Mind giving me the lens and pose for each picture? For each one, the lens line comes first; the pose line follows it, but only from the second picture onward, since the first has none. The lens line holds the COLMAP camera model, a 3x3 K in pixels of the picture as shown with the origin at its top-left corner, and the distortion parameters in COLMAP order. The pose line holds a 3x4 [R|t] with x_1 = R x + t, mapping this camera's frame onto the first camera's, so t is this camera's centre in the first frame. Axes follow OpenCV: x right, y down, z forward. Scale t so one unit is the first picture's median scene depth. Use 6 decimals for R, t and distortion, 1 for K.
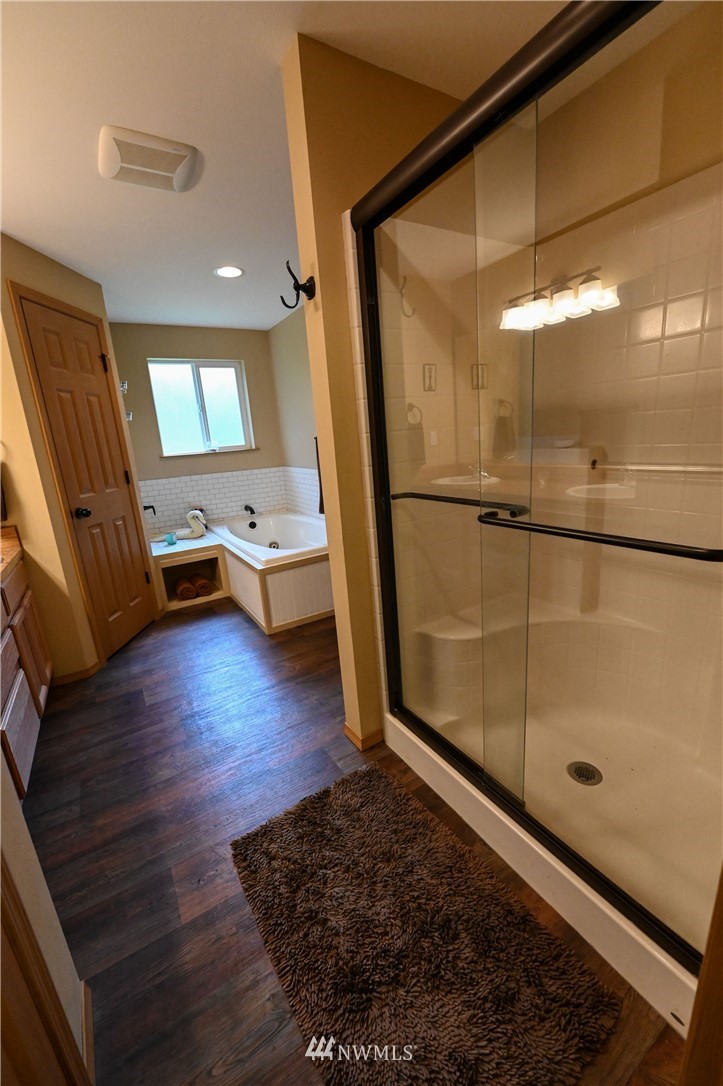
lens RADIAL K [[427.8, 0, 361.5], [0, 427.8, 543.0], [0, 0, 1]] dist [-0.009963, 0.000200]
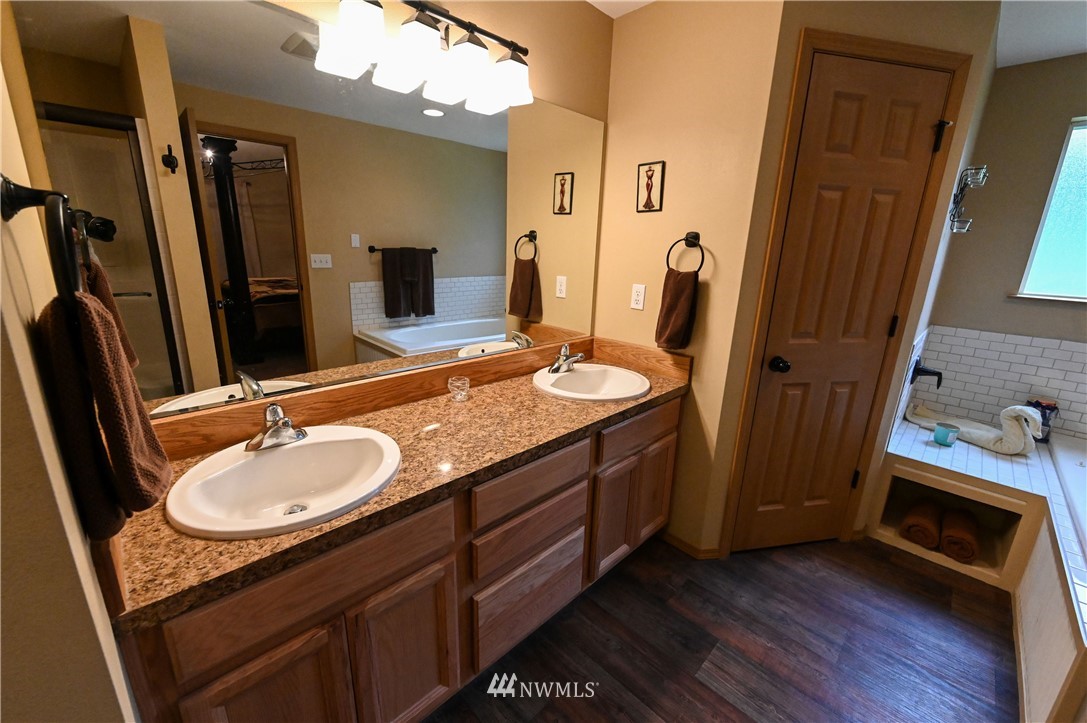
lens RADIAL K [[428.2, 0, 544.0], [0, 428.2, 356.8], [0, 0, 1]] dist [-0.009963, 0.000200]
pose [[0.224705, 0.323973, -0.918994, -0.088784], [-0.283400, 0.924072, 0.256468, -0.136935], [0.932305, 0.202813, 0.299457, 0.379530]]
